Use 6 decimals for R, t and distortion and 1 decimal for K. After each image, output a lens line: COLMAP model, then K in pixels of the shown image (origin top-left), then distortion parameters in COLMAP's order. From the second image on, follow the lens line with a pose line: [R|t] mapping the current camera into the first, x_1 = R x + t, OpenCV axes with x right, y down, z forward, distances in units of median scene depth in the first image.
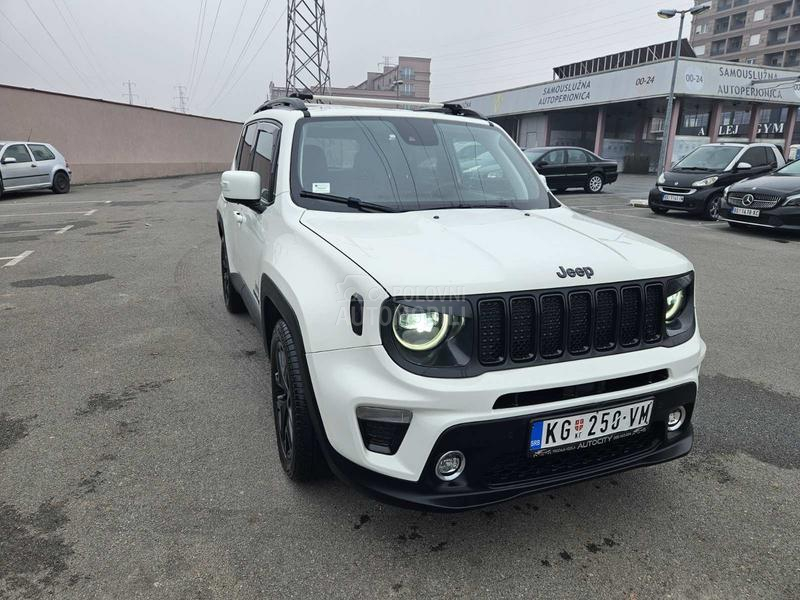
lens RADIAL K [[532.2, 0, 400.0], [0, 532.2, 298.0], [0, 0, 1]] dist [0.075204, -0.059871]
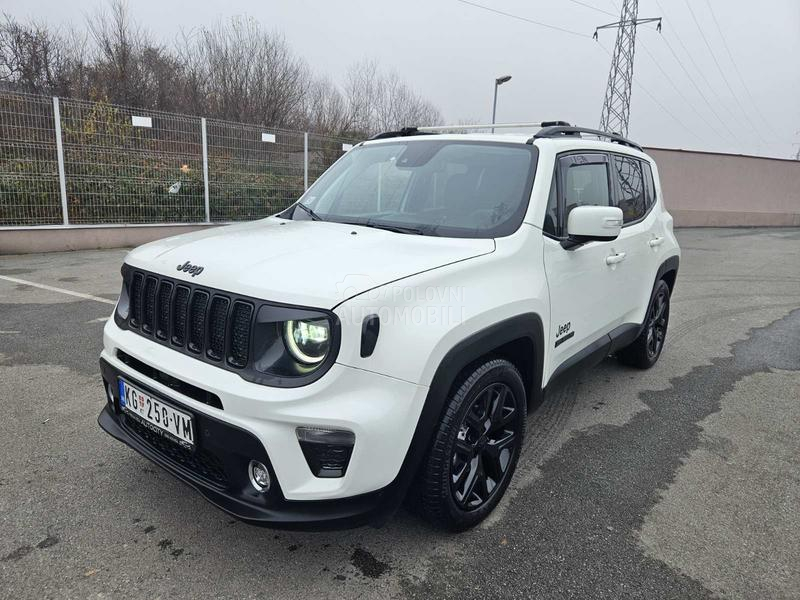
lens RADIAL K [[532.2, 0, 400.0], [0, 532.2, 295.0], [0, 0, 1]] dist [0.075204, -0.059871]
pose [[0.481852, 0.175378, -0.858523, 0.941436], [-0.256816, 0.965007, 0.052991, -0.104462], [0.837774, 0.194948, 0.510030, 0.529720]]
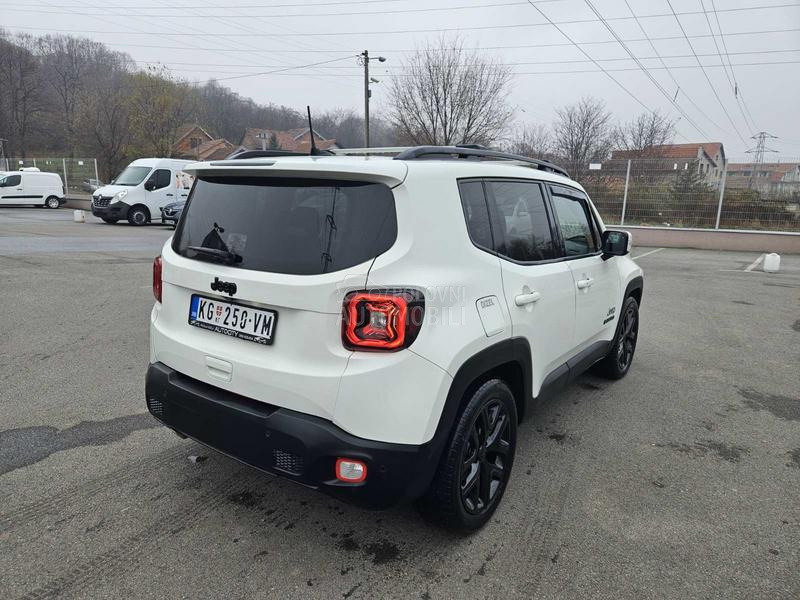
lens RADIAL K [[532.2, 0, 395.3], [0, 532.2, 303.2], [0, 0, 1]] dist [0.075204, -0.059871]
pose [[-0.526484, -0.211263, 0.823518, -1.091691], [0.185552, 0.916731, 0.353801, -0.618497], [-0.829690, 0.339076, -0.443444, 2.039822]]
